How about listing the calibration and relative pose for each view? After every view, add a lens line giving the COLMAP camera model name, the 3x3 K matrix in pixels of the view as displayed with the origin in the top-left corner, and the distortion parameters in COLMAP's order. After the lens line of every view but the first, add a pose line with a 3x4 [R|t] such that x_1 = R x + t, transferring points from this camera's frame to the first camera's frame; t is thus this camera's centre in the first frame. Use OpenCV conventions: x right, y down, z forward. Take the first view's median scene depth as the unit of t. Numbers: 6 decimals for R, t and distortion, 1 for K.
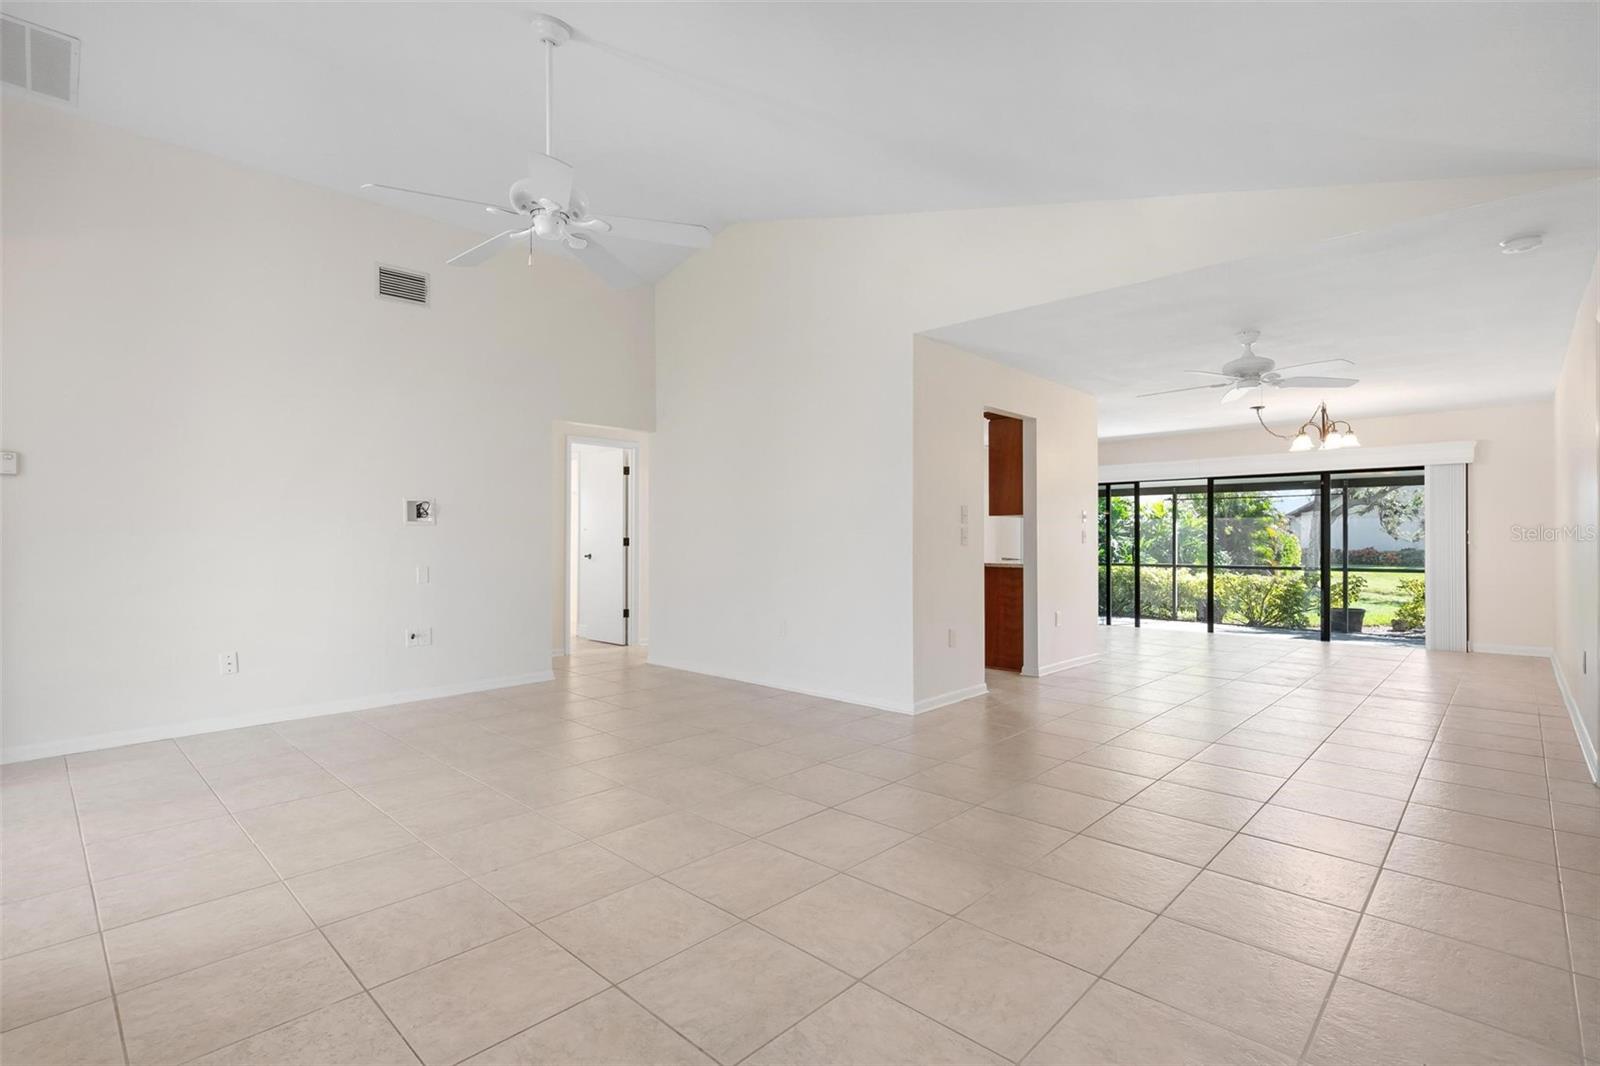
lens RADIAL K [[741.0, 0, 808.4], [0, 741.0, 535.1], [0, 0, 1]] dist [0.000196, -0.001149]
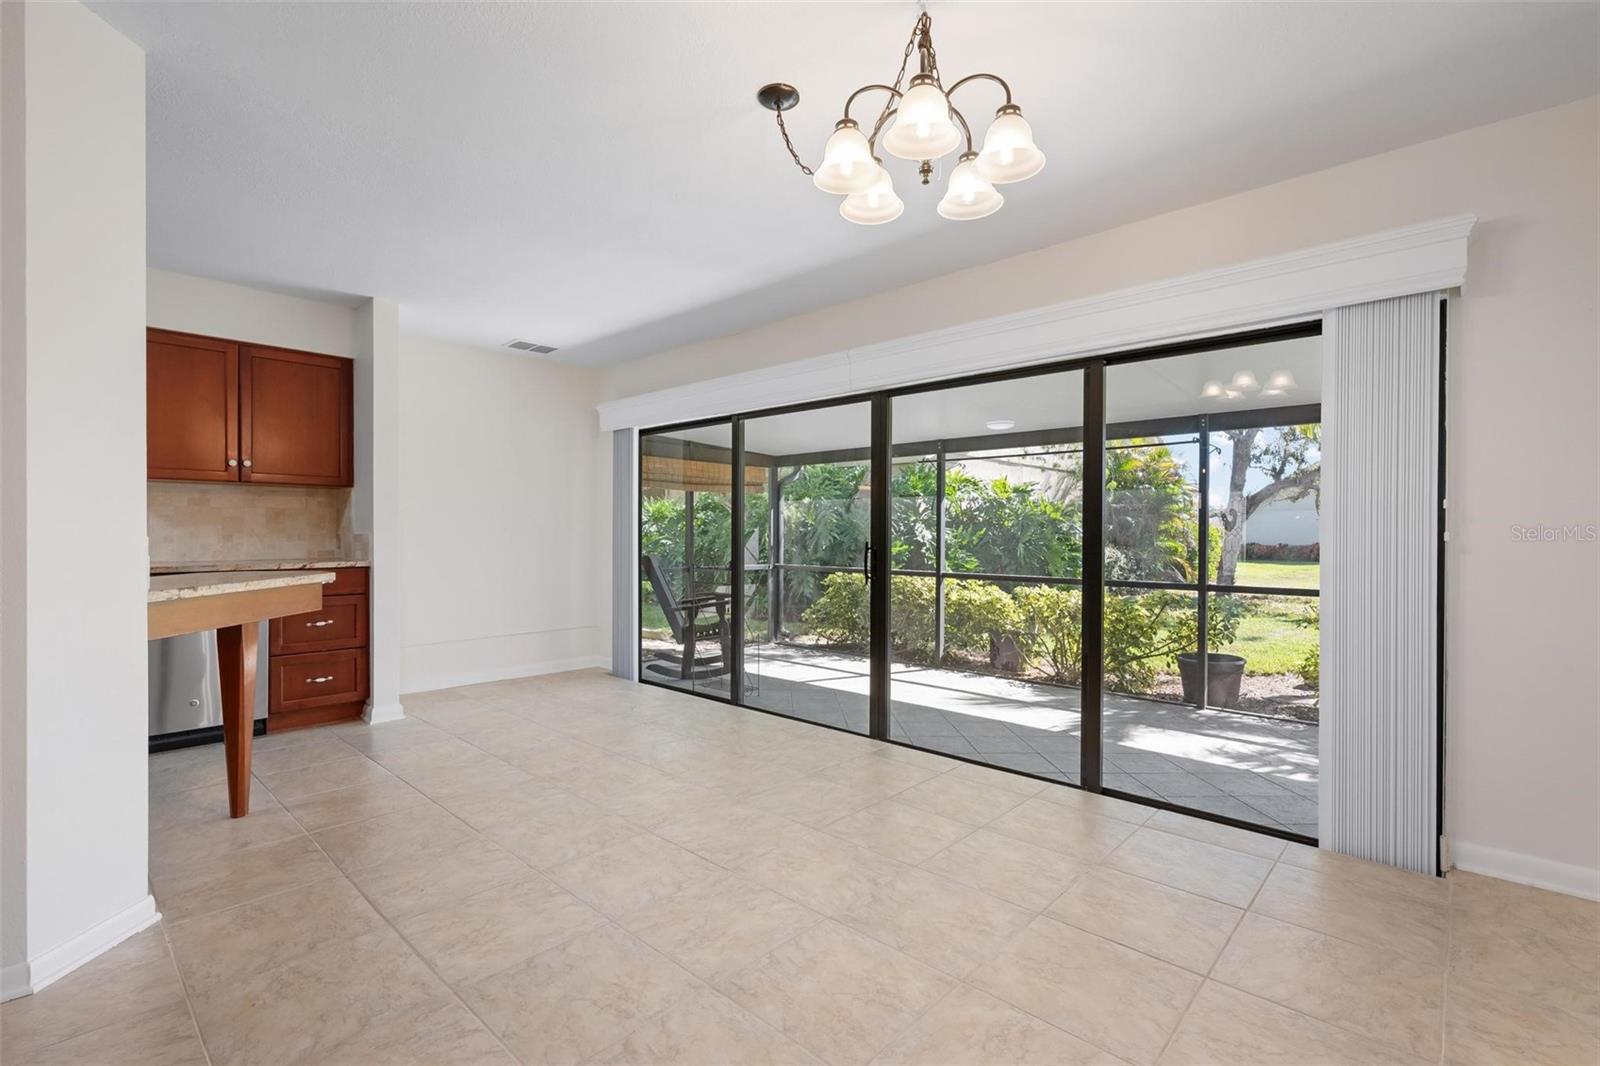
lens RADIAL K [[703.4, 0, 822.5], [0, 703.4, 535.3], [0, 0, 1]] dist [0.006634, -0.000060]
pose [[0.999782, 0.002935, 0.020652, 0.442434], [-0.003141, 0.999945, 0.009973, 0.005227], [-0.020622, -0.010036, 0.999737, 0.503381]]
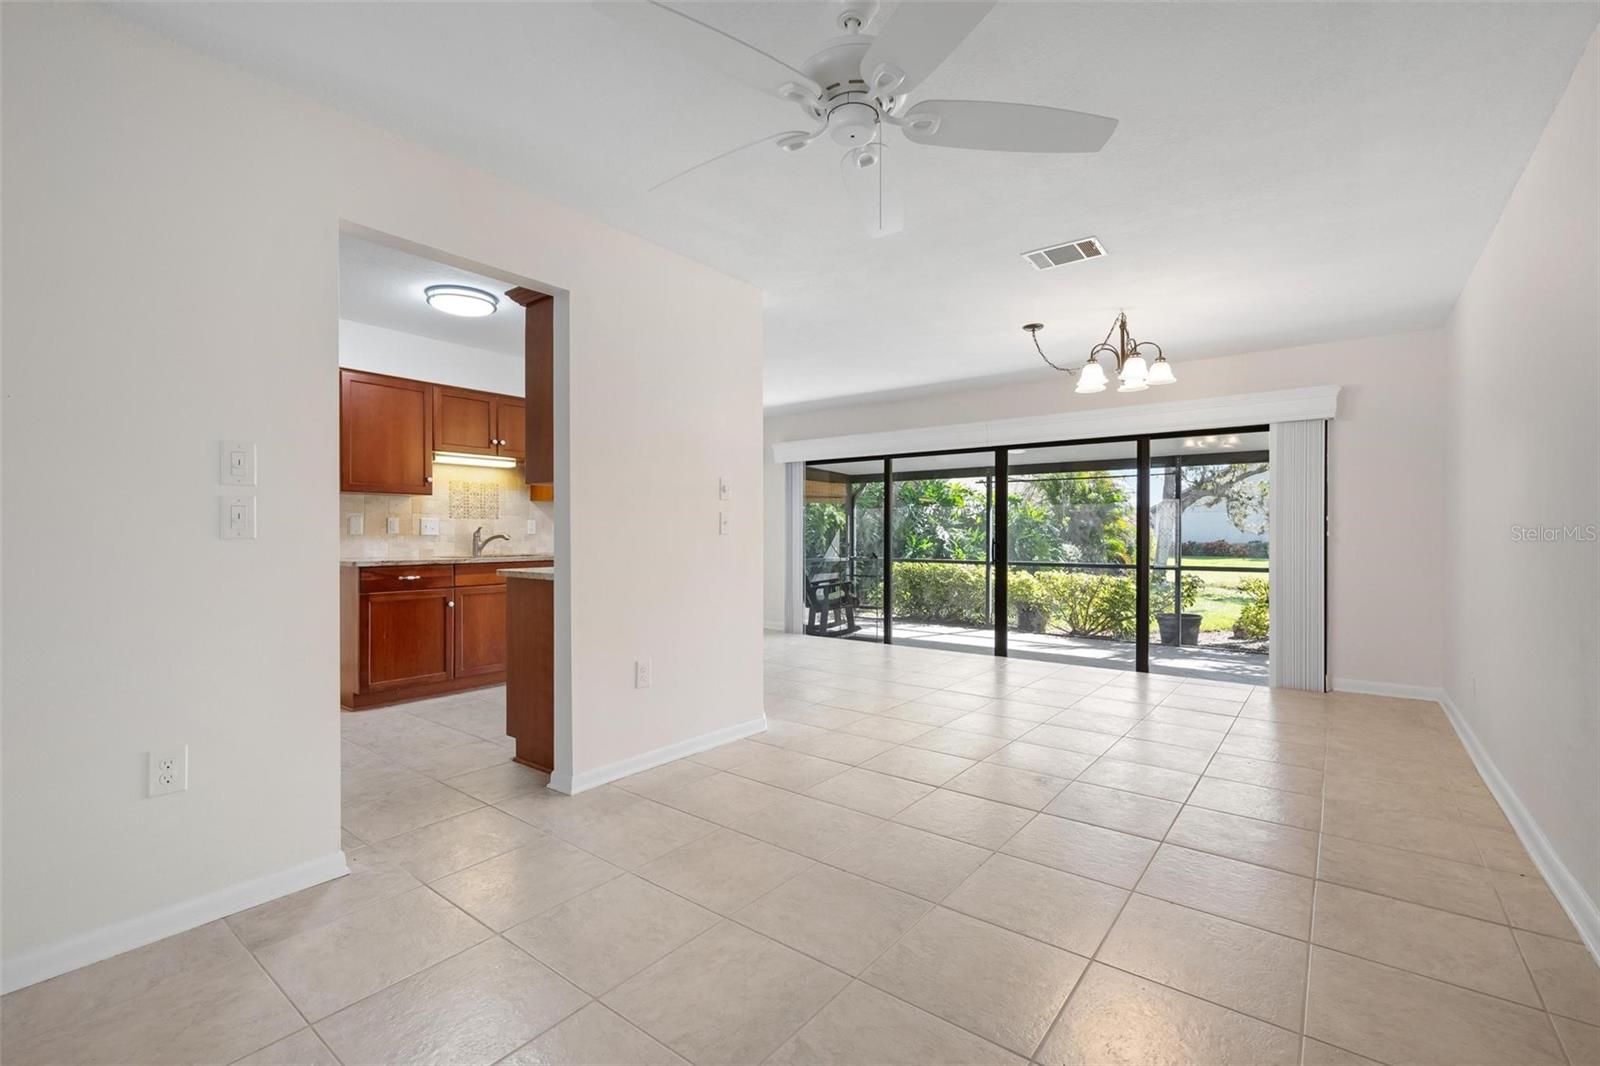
lens RADIAL K [[703.4, 0, 801.0], [0, 703.4, 536.3], [0, 0, 1]] dist [0.006634, -0.000060]
pose [[0.994242, -0.000601, 0.107156, 0.240287], [-0.000545, 0.999943, 0.010666, 0.004171], [-0.107156, -0.010663, 0.994185, 0.287936]]
